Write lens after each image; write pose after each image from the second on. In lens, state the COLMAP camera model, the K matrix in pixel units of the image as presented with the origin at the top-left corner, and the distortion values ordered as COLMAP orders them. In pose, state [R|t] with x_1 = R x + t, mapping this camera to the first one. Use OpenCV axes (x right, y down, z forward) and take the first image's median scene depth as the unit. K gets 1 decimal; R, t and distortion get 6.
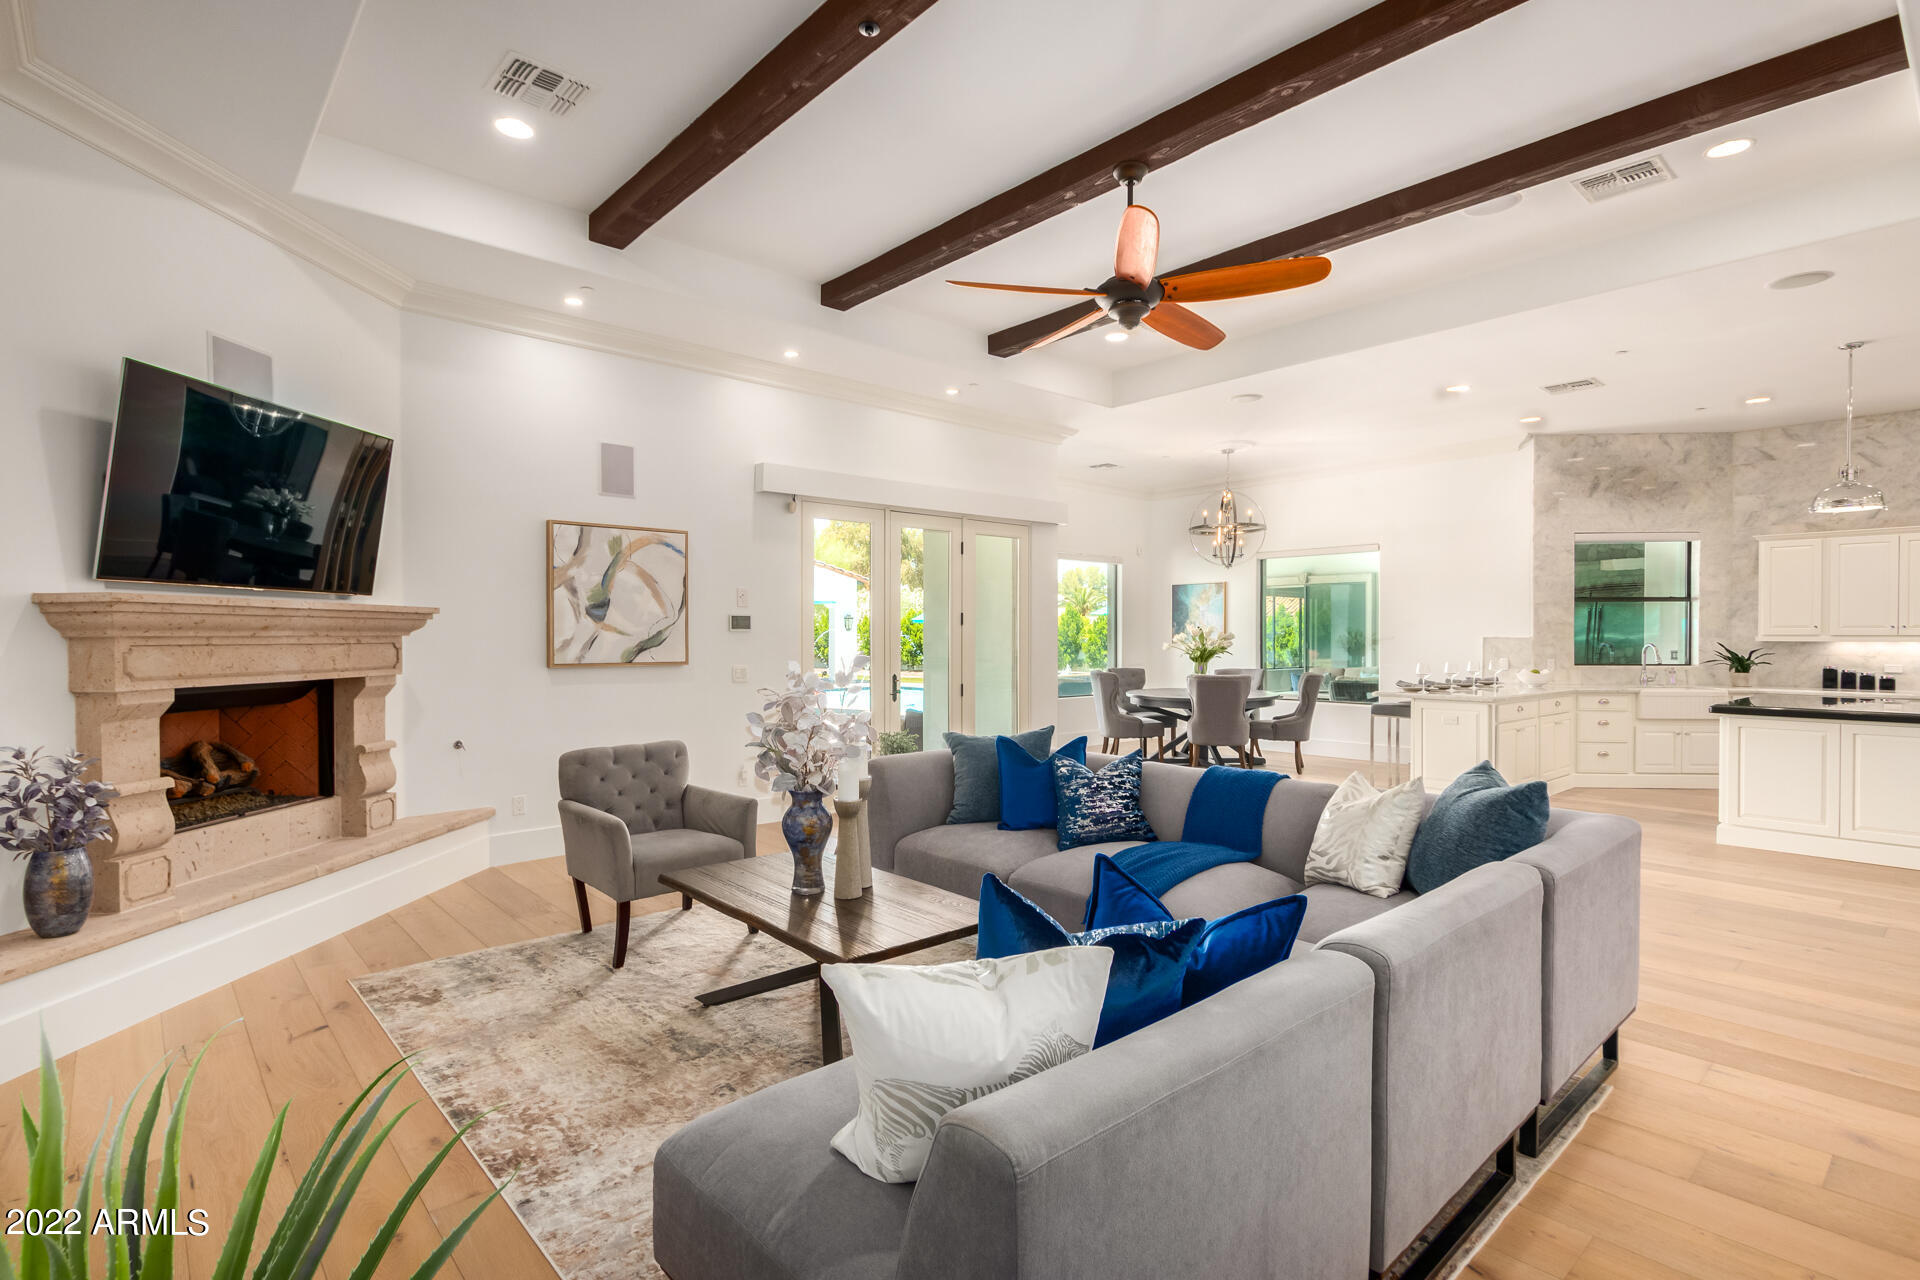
lens RADIAL K [[928.8, 0, 970.3], [0, 928.8, 650.7], [0, 0, 1]] dist [0.010800, 0.000402]
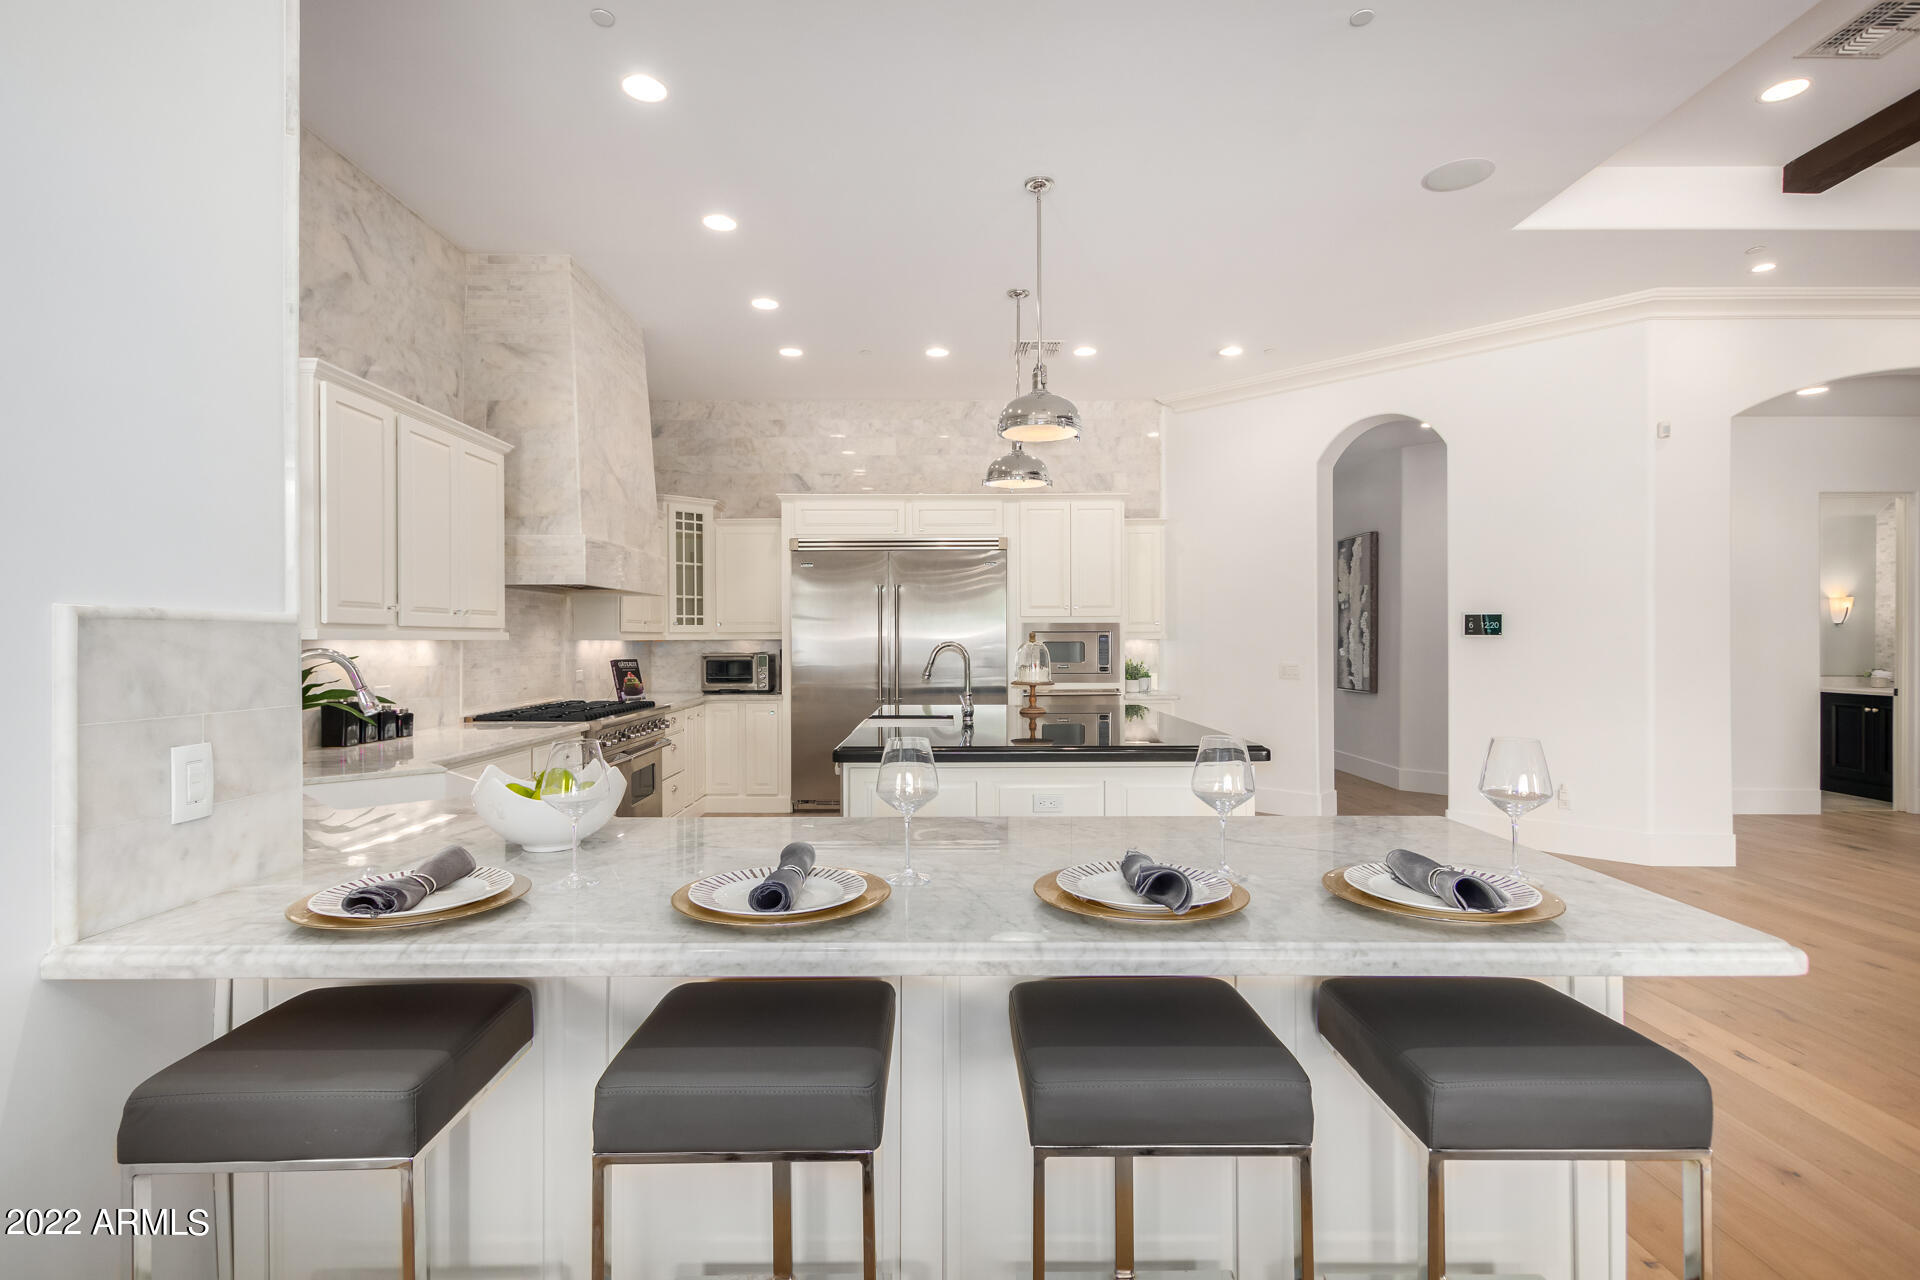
lens RADIAL K [[928.8, 0, 959.0], [0, 928.8, 645.2], [0, 0, 1]] dist [0.010800, 0.000402]
pose [[-0.735223, -0.003508, 0.677817, 0.368850], [0.009454, 0.999836, 0.015429, -0.010693], [-0.677760, 0.017752, -0.735069, 1.035321]]
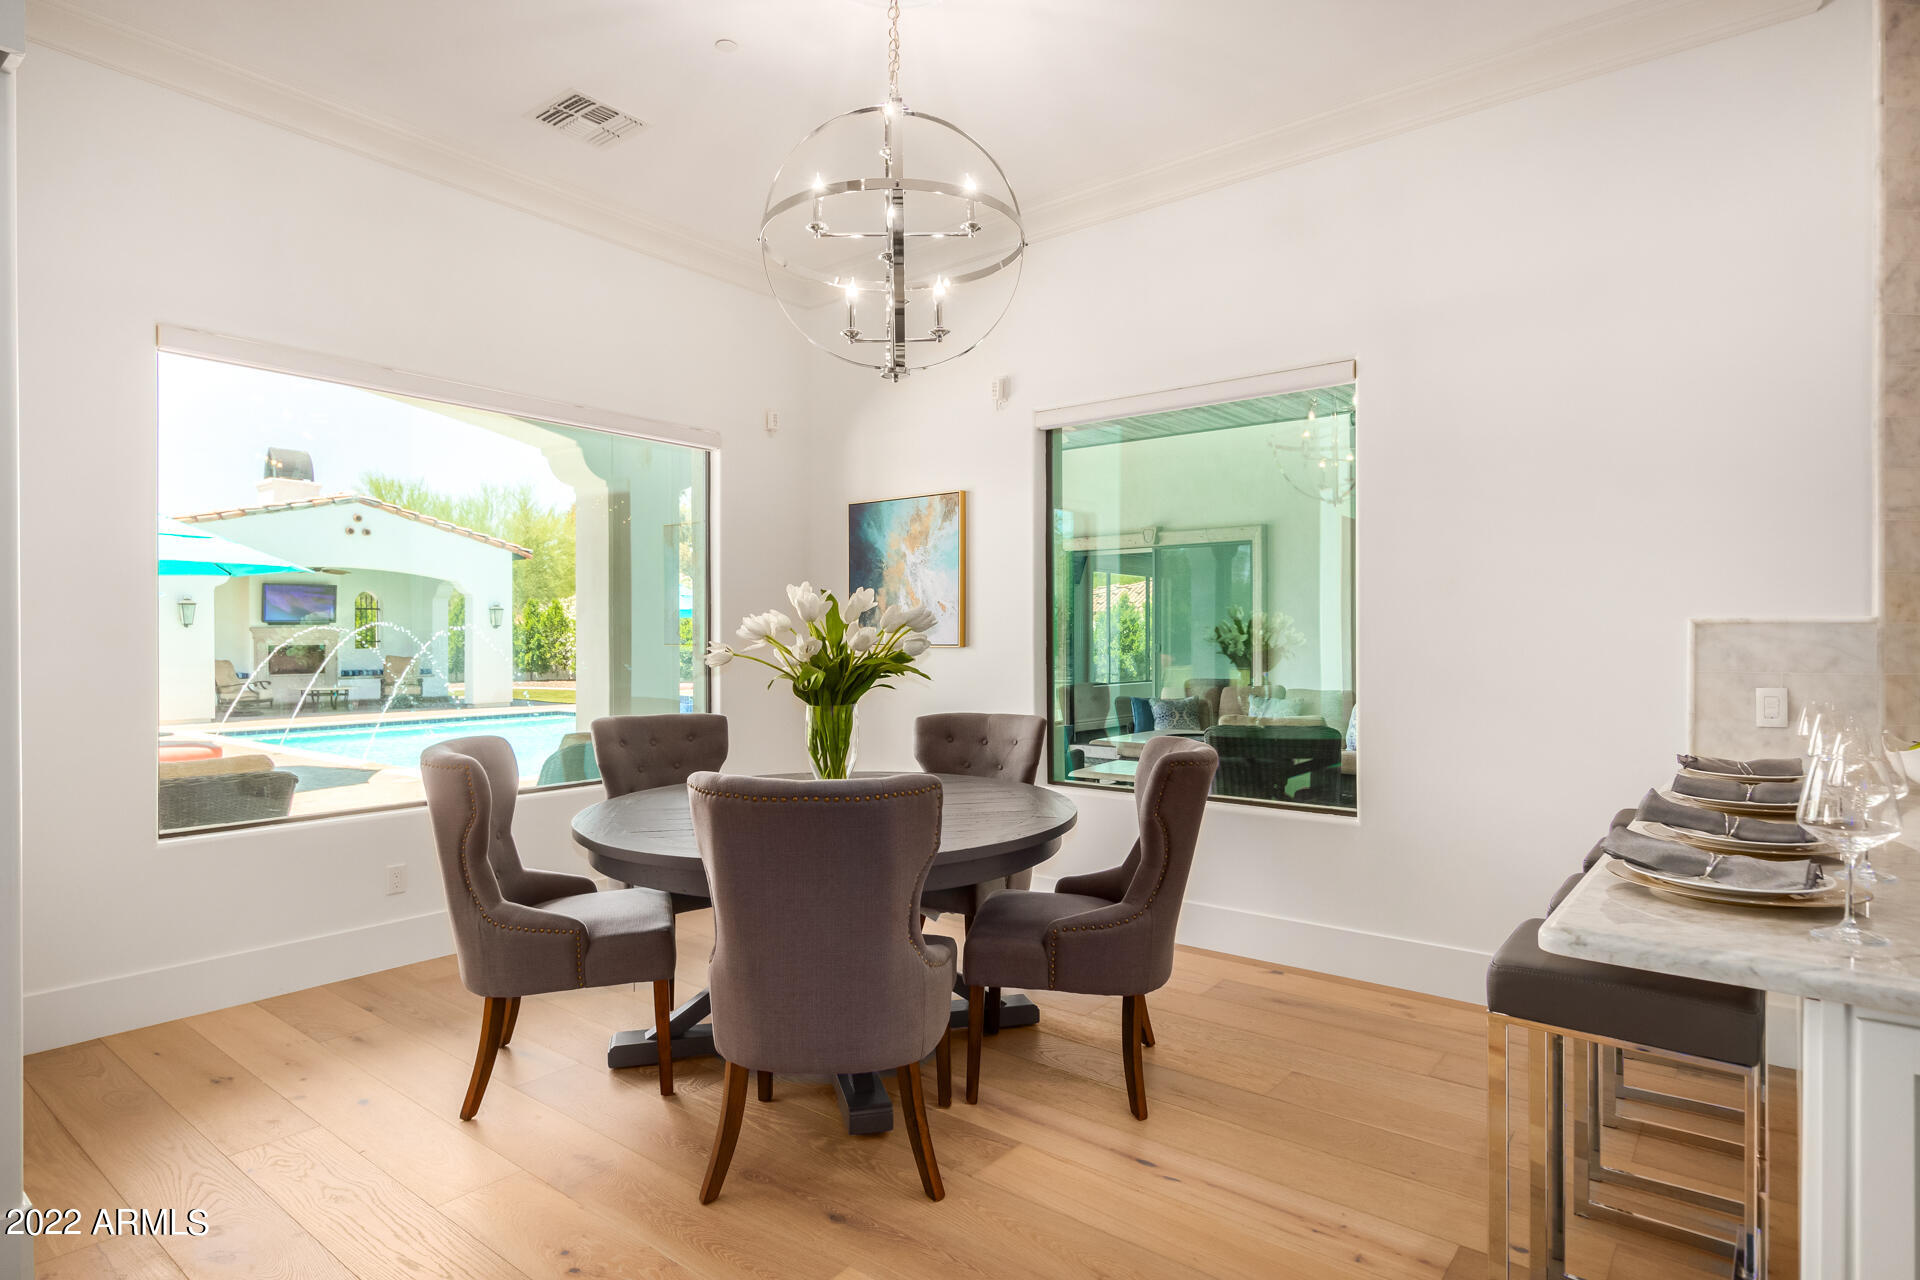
lens RADIAL K [[1007.6, 0, 958.5], [0, 1007.6, 642.8], [0, 0, 1]] dist [-0.000200, 0.000084]
pose [[0.988124, -0.001389, 0.153651, 0.257266], [0.003090, 0.999937, -0.010834, -0.004464], [-0.153626, 0.011181, 0.988066, 0.716259]]
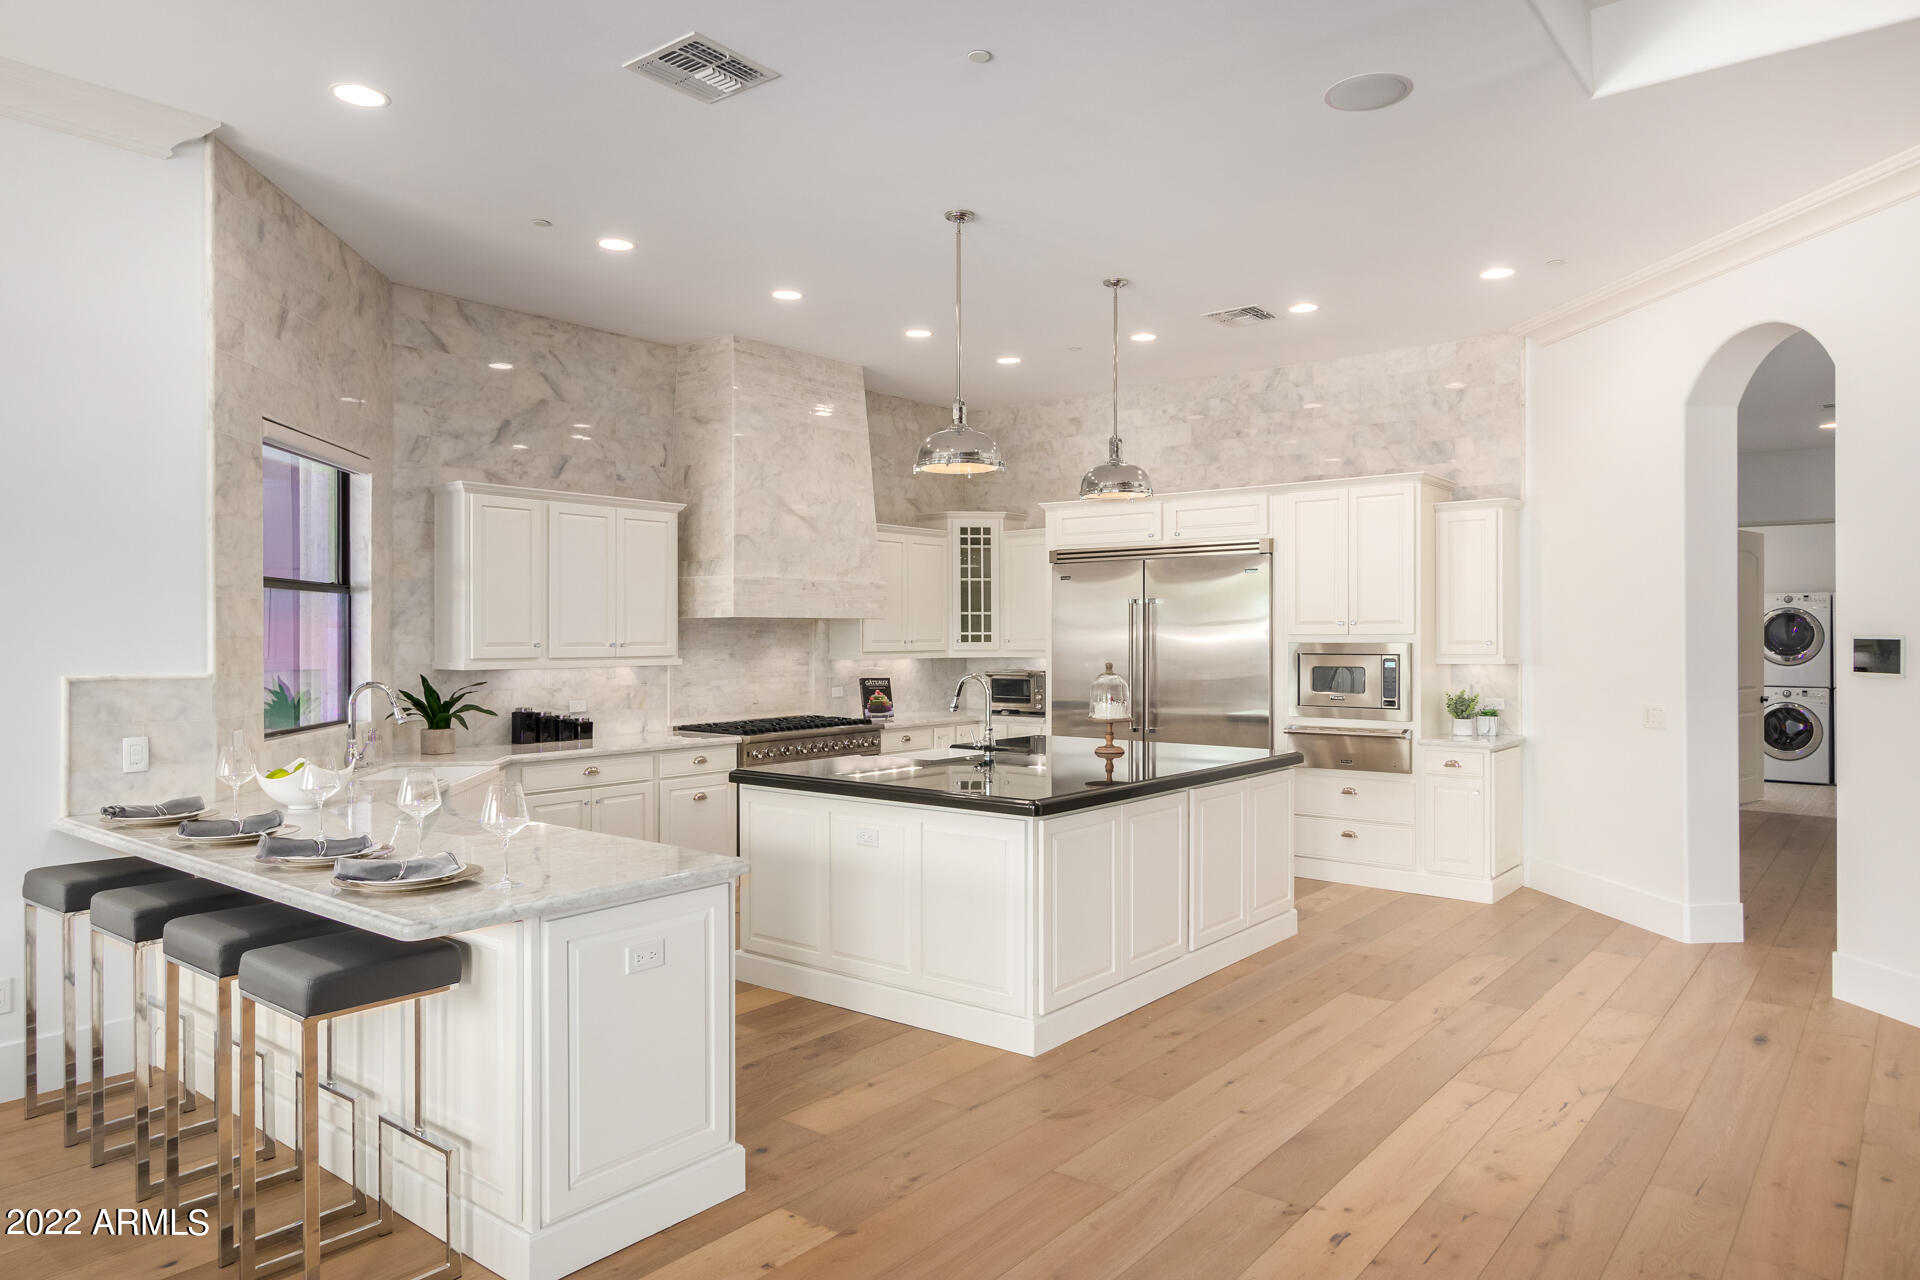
lens RADIAL K [[1199.8, 0, 957.4], [0, 1199.8, 639.7], [0, 0, 1]] dist [0.001018, 0.004098]
pose [[-0.148253, -0.005852, 0.988932, 0.083096], [0.013835, 0.999872, 0.007991, -0.028306], [-0.988853, 0.014867, -0.148153, 0.766828]]
